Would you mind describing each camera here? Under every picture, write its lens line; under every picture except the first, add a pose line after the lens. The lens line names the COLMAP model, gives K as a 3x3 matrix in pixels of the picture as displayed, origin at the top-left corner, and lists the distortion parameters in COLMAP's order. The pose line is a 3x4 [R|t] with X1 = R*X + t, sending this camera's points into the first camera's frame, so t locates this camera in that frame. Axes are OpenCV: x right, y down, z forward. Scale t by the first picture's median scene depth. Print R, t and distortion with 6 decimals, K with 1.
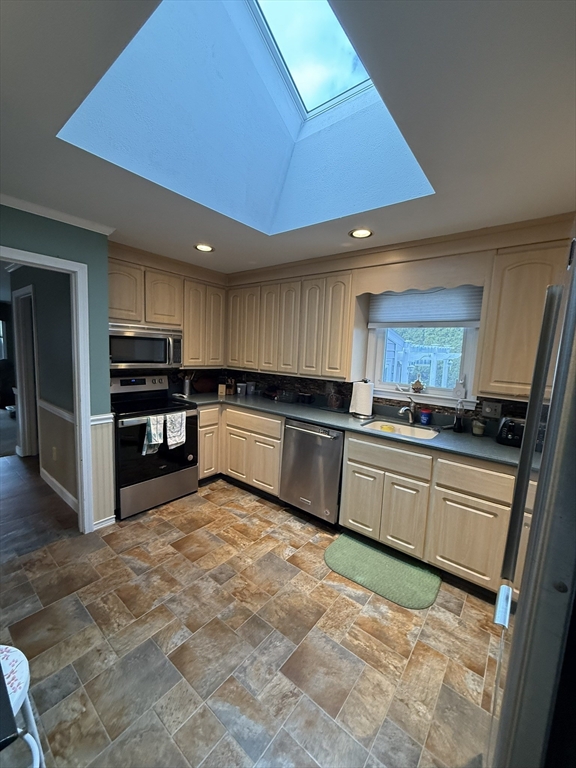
lens RADIAL K [[305.1, 0, 289.0], [0, 305.1, 385.2], [0, 0, 1]] dist [-0.001372, 0.000770]
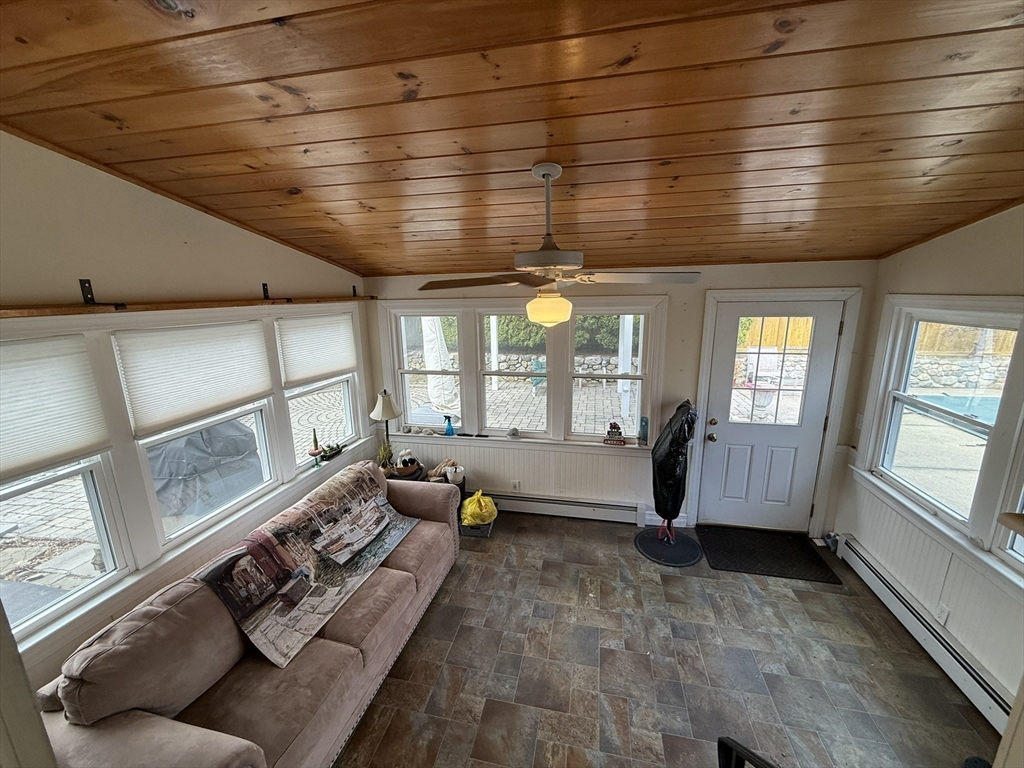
lens RADIAL K [[406.8, 0, 511.2], [0, 406.8, 385.1], [0, 0, 1]] dist [-0.001372, 0.000770]
pose [[0.442671, 0.161675, -0.881988, 0.492610], [-0.056635, 0.986688, 0.152442, -0.287381], [0.894894, -0.017530, 0.445935, -0.057725]]
